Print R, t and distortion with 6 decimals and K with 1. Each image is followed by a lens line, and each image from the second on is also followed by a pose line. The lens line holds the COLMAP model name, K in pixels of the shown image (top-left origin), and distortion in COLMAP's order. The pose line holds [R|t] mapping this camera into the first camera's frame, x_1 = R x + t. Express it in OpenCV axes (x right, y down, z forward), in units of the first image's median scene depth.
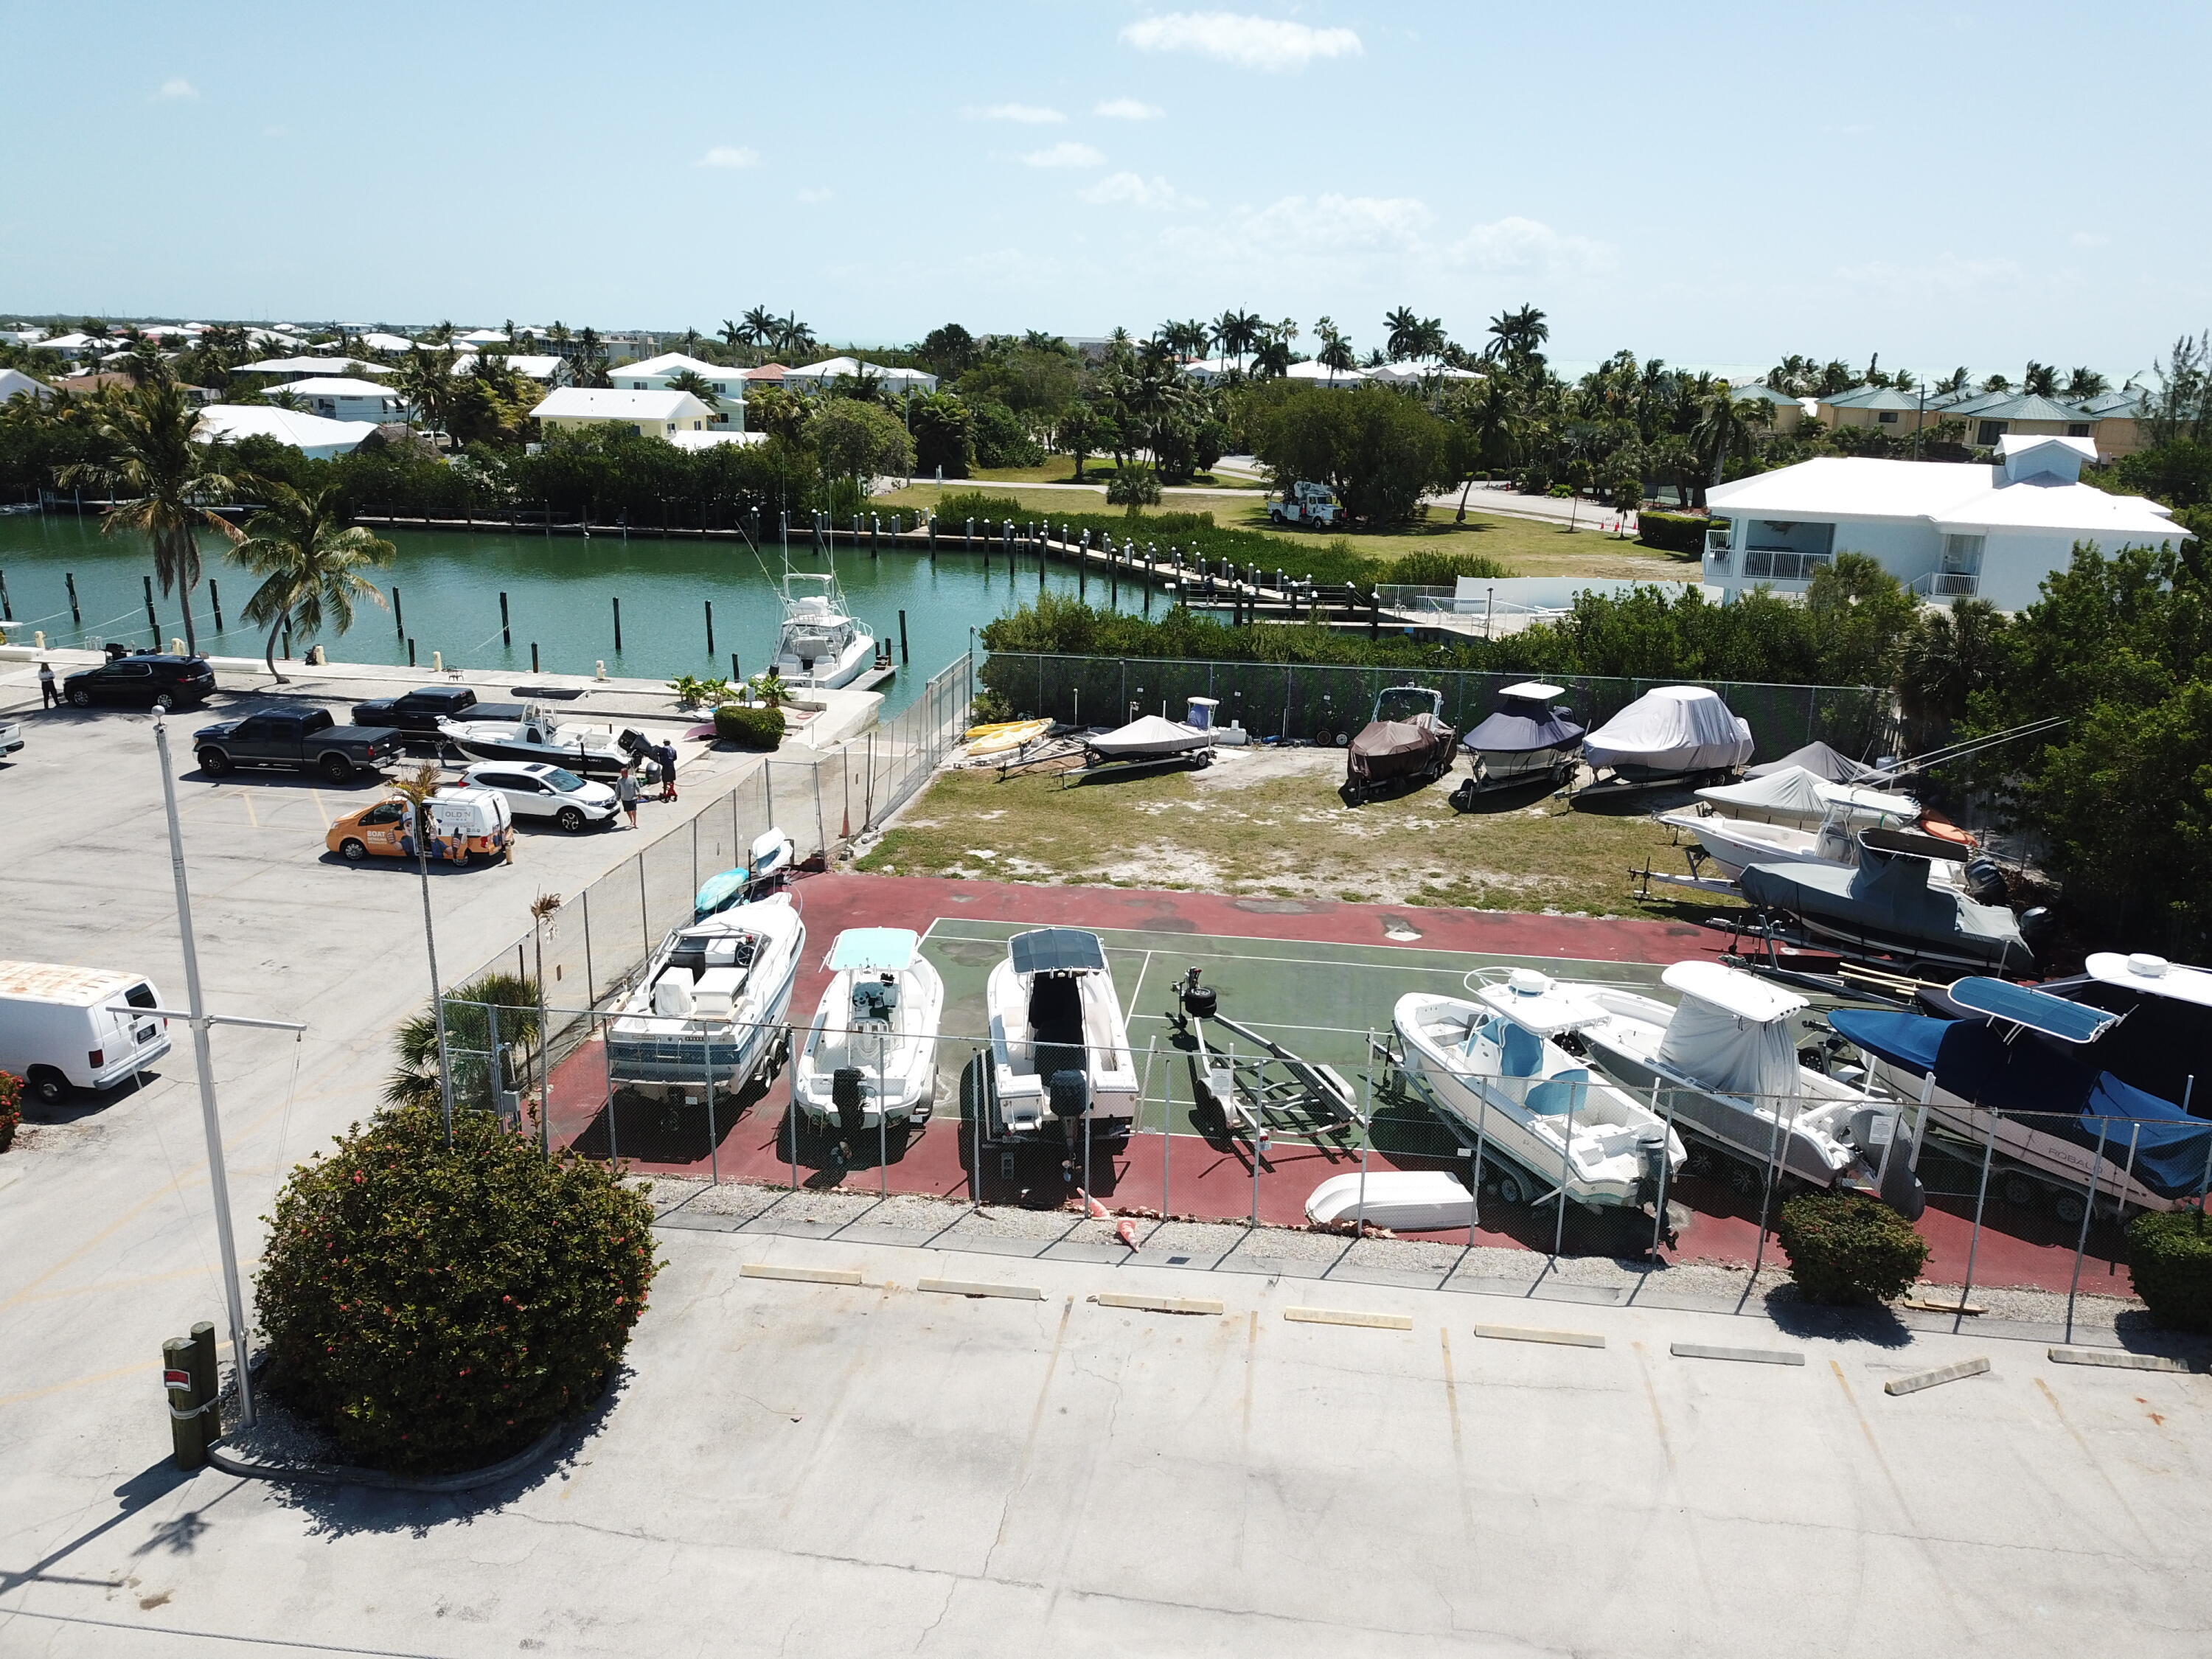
lens RADIAL K [[1693.4, 0, 1106.0], [0, 1693.4, 829.5], [0, 0, 1]] dist [0.007791, -0.002379]
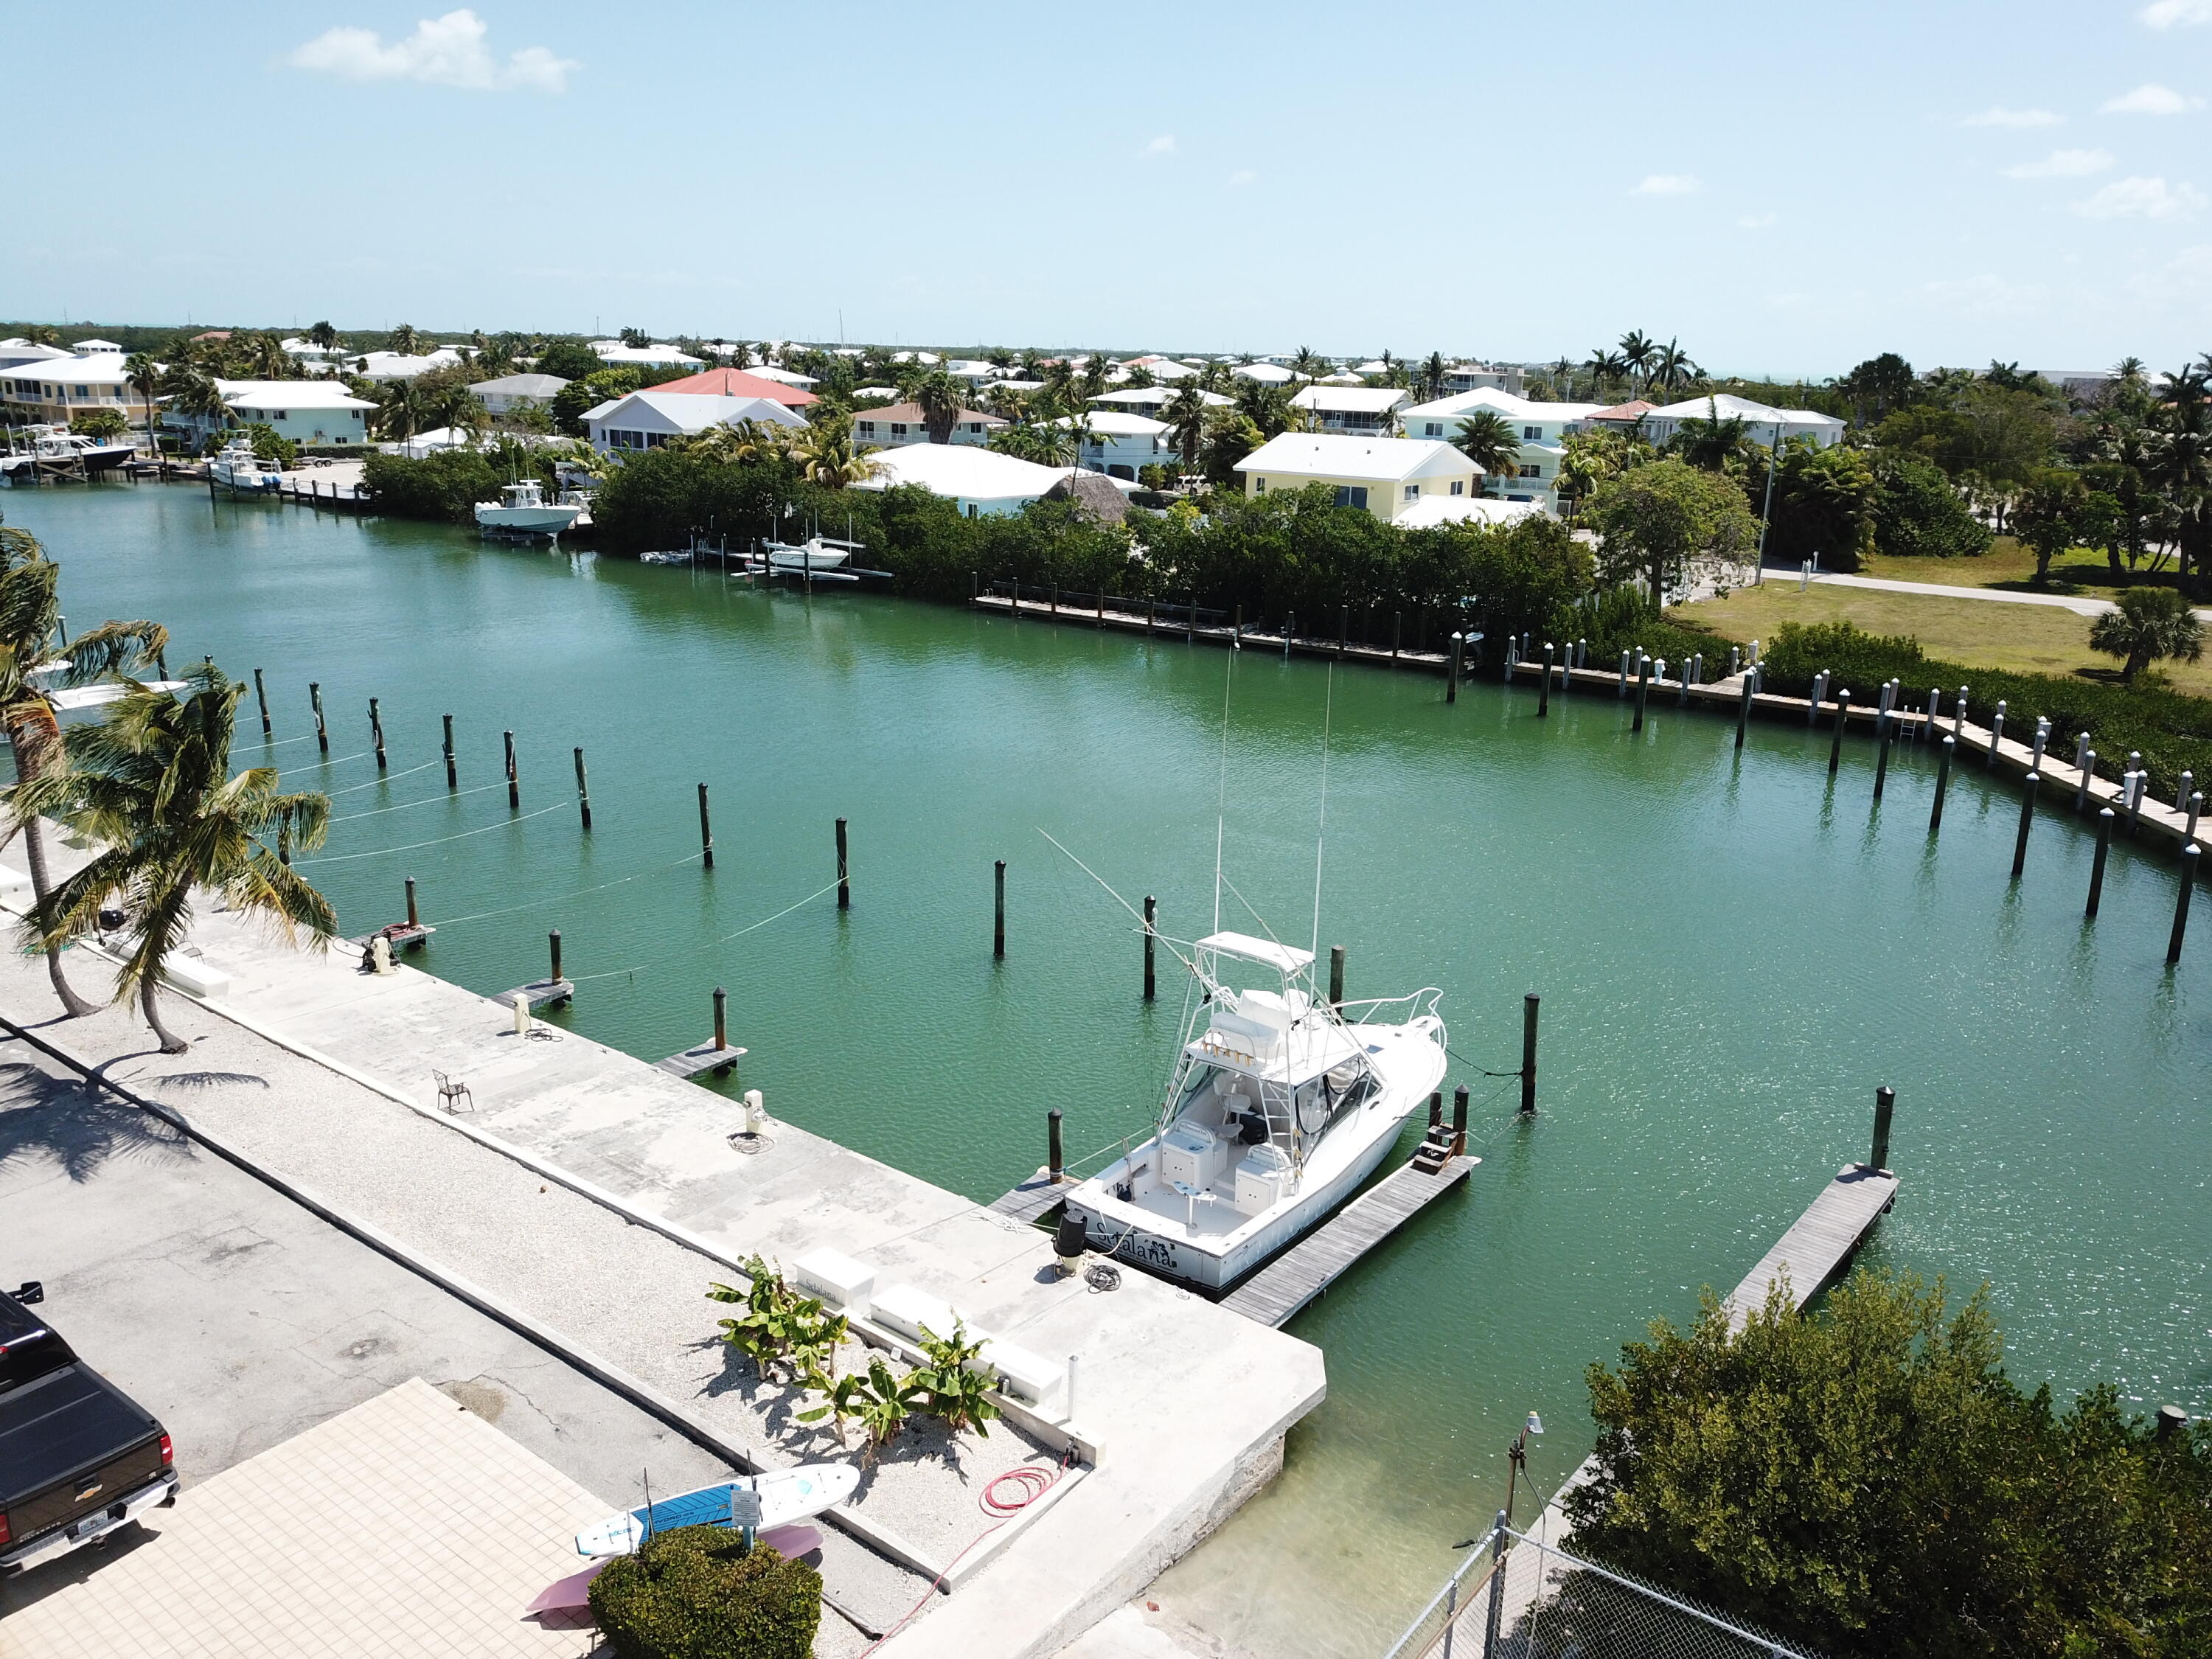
lens RADIAL K [[1693.4, 0, 1106.0], [0, 1693.4, 829.5], [0, 0, 1]] dist [0.007791, -0.002379]
pose [[0.871457, 0.134052, -0.471798, -0.007523], [-0.142430, 0.989639, 0.018103, -0.066235], [0.469337, 0.051422, 0.881521, 0.230169]]
